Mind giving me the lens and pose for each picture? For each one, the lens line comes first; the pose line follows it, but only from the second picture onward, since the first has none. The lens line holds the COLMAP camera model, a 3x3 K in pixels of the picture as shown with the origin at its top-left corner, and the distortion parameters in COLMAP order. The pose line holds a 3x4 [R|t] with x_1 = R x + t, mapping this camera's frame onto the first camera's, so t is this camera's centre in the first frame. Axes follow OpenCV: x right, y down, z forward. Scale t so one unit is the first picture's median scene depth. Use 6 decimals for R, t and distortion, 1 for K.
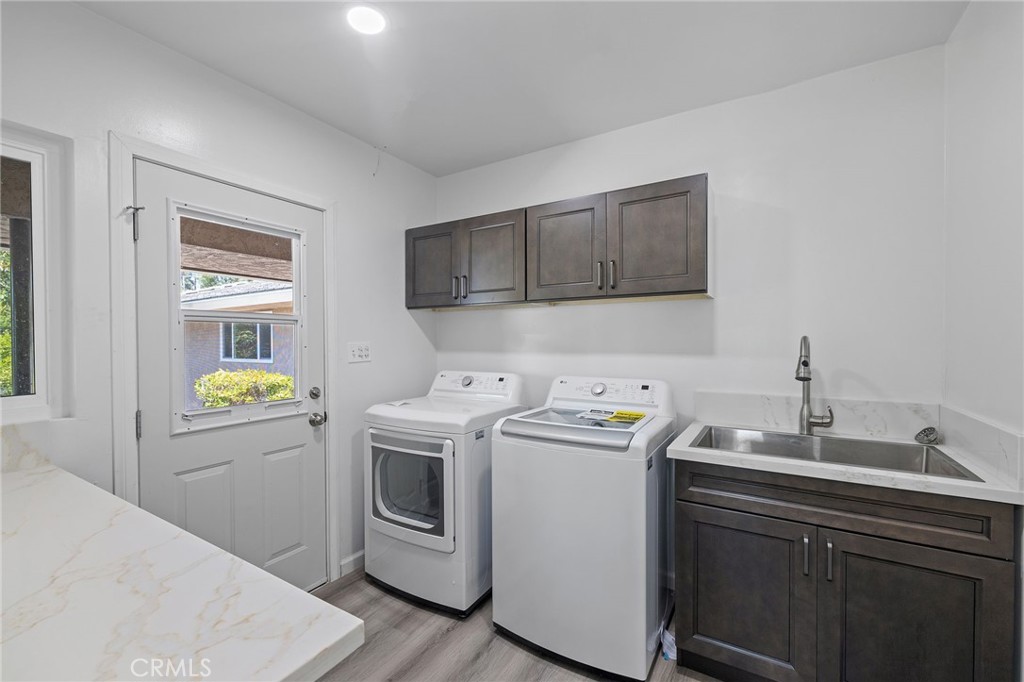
lens RADIAL K [[426.2, 0, 513.0], [0, 426.2, 345.2], [0, 0, 1]] dist [-0.000493, -0.000210]
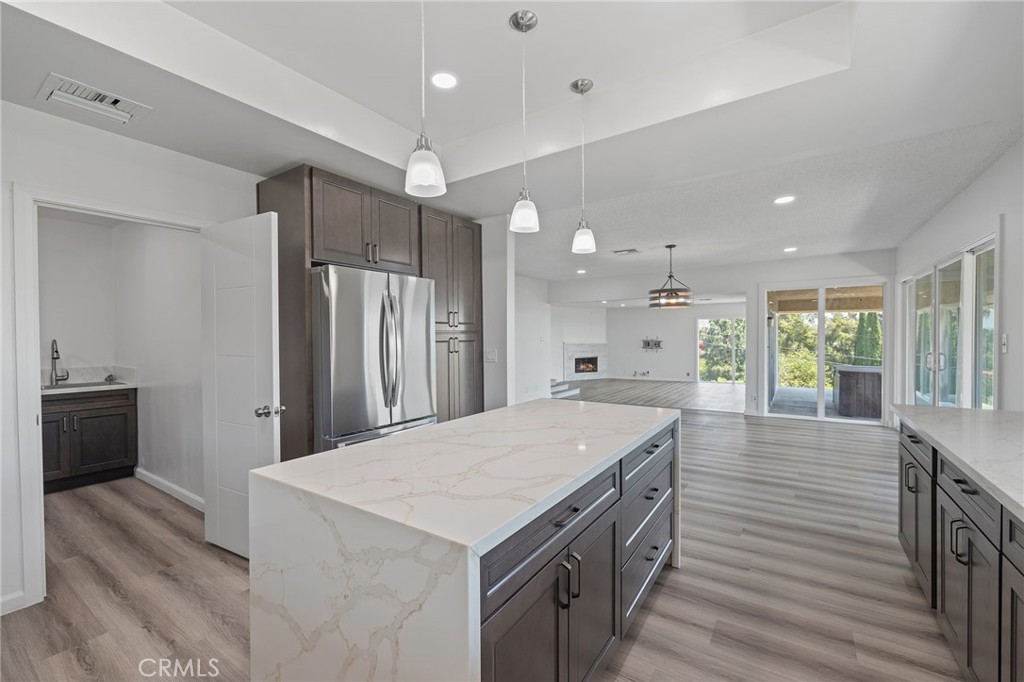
lens RADIAL K [[426.2, 0, 511.6], [0, 426.2, 339.5], [0, 0, 1]] dist [-0.000493, -0.000210]
pose [[0.041525, -0.006643, 0.999115, -1.454734], [0.017731, 0.999825, 0.005911, 0.006928], [-0.998980, 0.017470, 0.041636, -1.495940]]
